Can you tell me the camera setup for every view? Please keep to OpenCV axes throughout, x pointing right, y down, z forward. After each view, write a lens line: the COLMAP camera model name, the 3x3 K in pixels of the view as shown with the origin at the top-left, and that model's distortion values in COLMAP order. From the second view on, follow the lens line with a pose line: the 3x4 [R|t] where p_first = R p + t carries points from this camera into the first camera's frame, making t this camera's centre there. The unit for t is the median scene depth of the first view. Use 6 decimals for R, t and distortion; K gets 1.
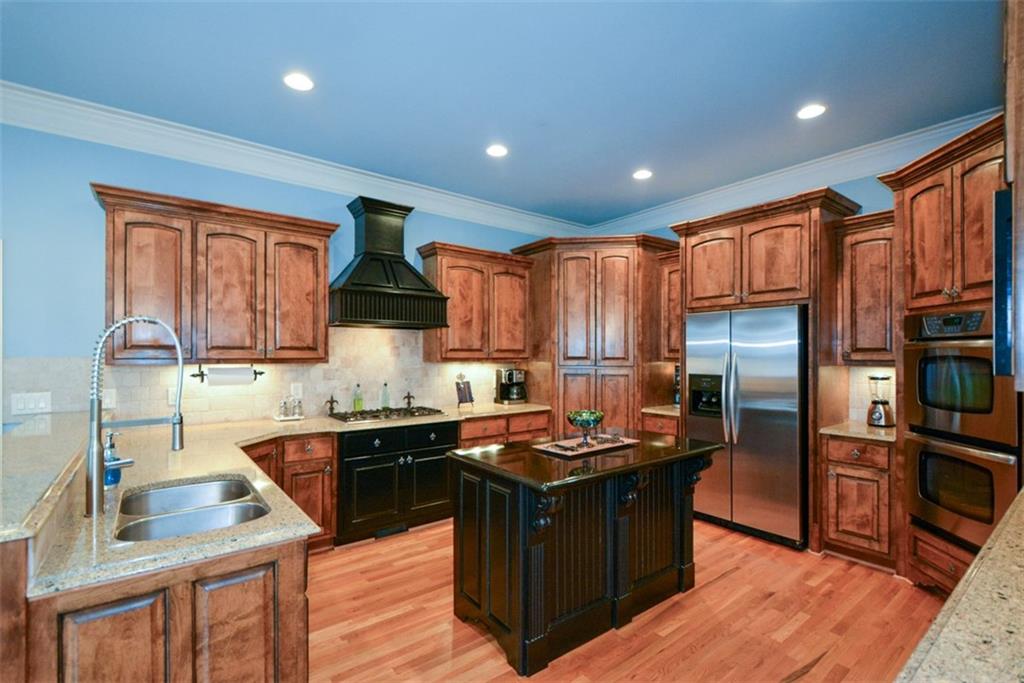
lens RADIAL K [[458.5, 0, 513.2], [0, 458.5, 330.9], [0, 0, 1]] dist [0.000556, -0.000377]
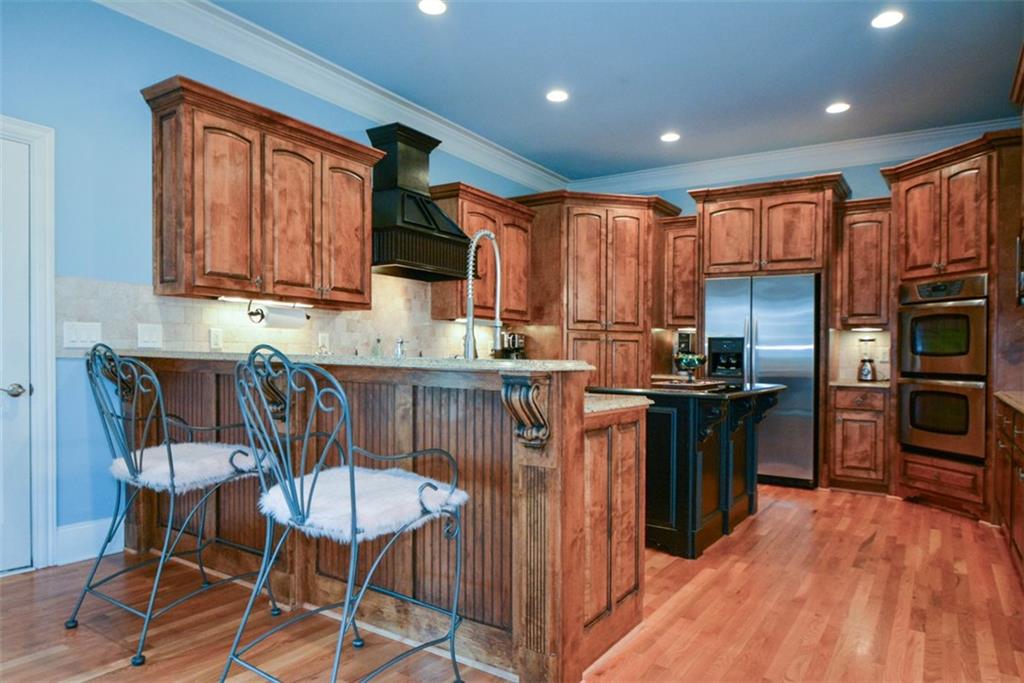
lens RADIAL K [[641.9, 0, 509.3], [0, 641.9, 313.8], [0, 0, 1]] dist [0.000774, -0.000954]
pose [[0.947915, 0.038599, 0.316175, -0.552434], [-0.036549, 0.999255, -0.012415, 0.084679], [-0.316419, 0.000213, 0.948620, -0.246761]]
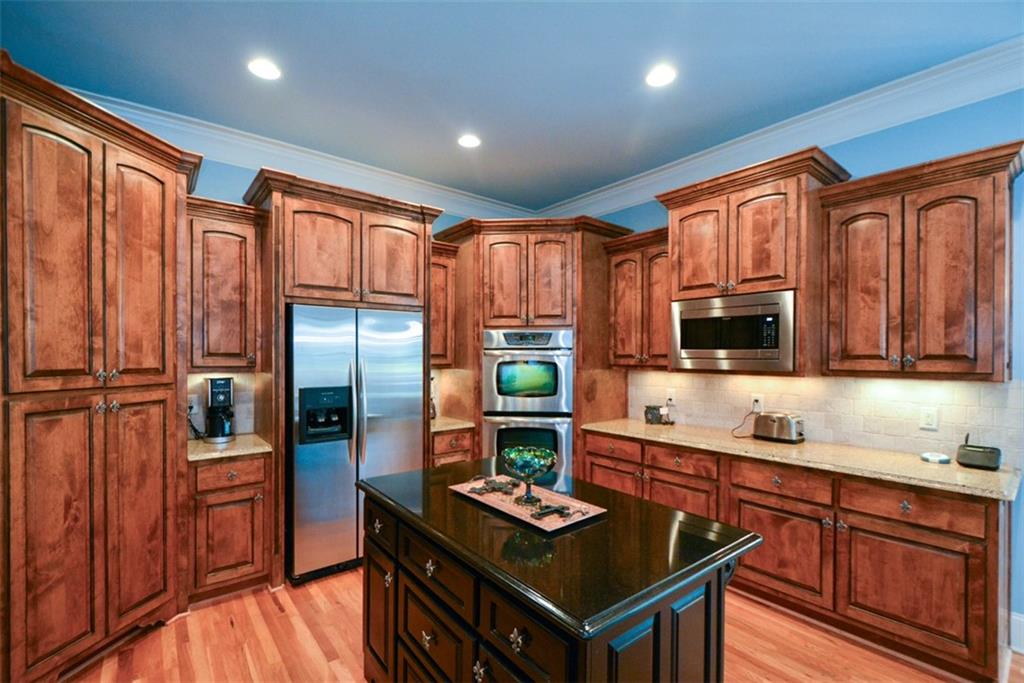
lens RADIAL K [[452.9, 0, 510.8], [0, 452.9, 345.8], [0, 0, 1]] dist [-0.001146, -0.000658]
pose [[-0.019771, 0.019816, 0.999608, -0.376571], [-0.051687, 0.998446, -0.020815, 0.028059], [-0.998468, -0.052078, -0.018716, 0.766615]]
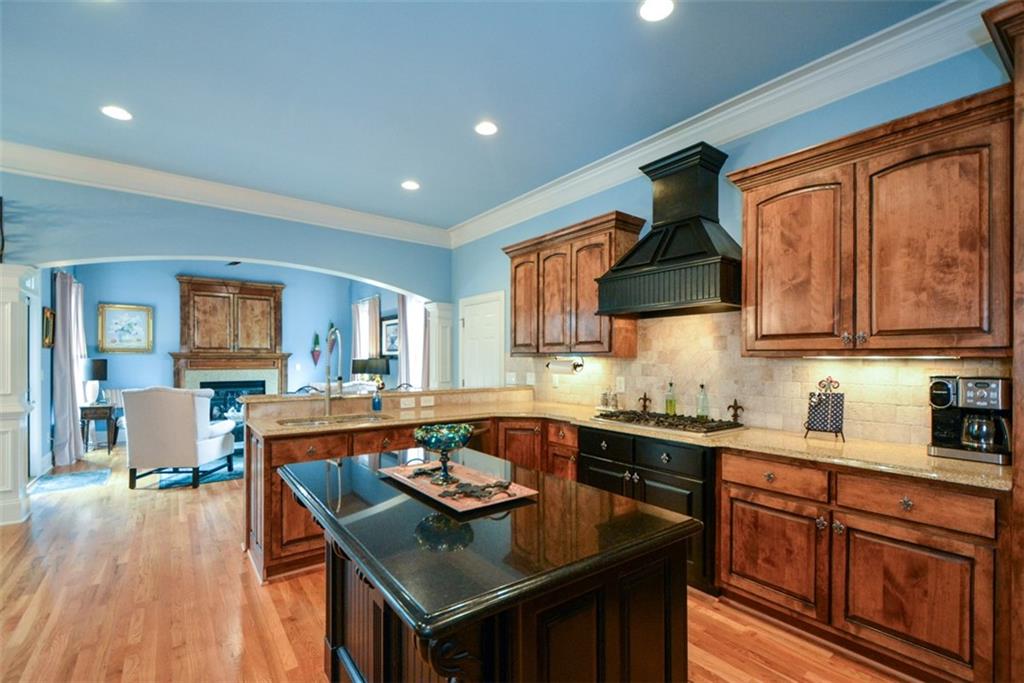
lens RADIAL K [[452.9, 0, 510.8], [0, 452.9, 345.8], [0, 0, 1]] dist [-0.001146, -0.000658]
pose [[-0.014950, -0.031571, -0.999390, 0.571583], [0.047599, 0.998346, -0.032250, 0.068935], [0.998755, -0.048052, -0.013422, 0.814802]]
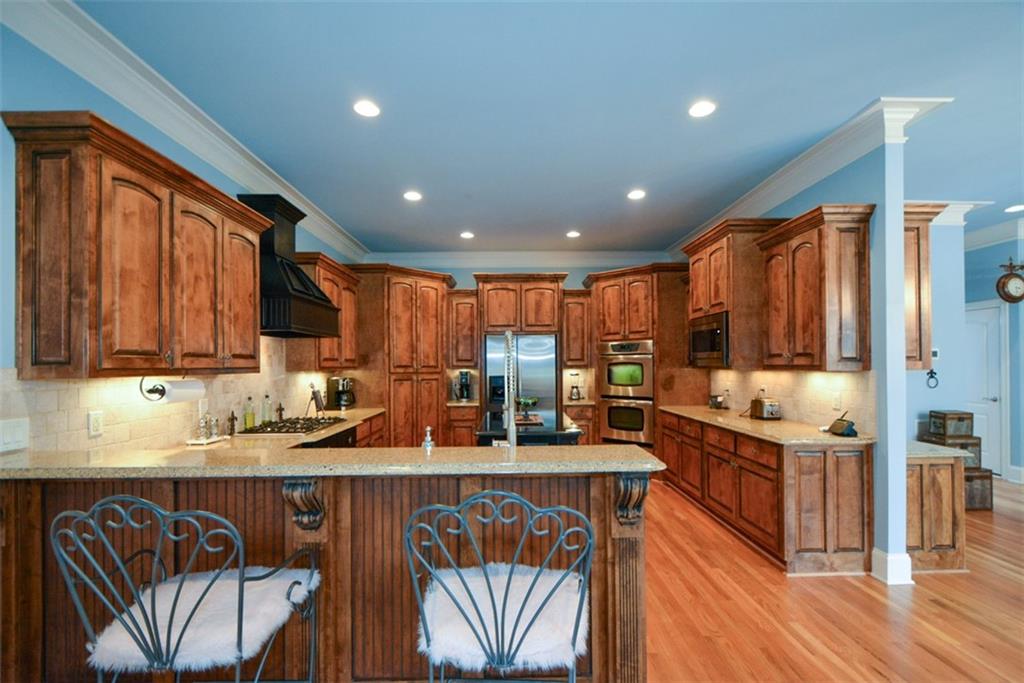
lens RADIAL K [[444.5, 0, 508.3], [0, 444.5, 328.5], [0, 0, 1]] dist [-0.007438, -0.000660]
pose [[0.605983, 0.058467, 0.793326, -0.822718], [-0.032234, 0.998281, -0.048949, 0.010020], [-0.794824, 0.004090, 0.606826, 0.081663]]
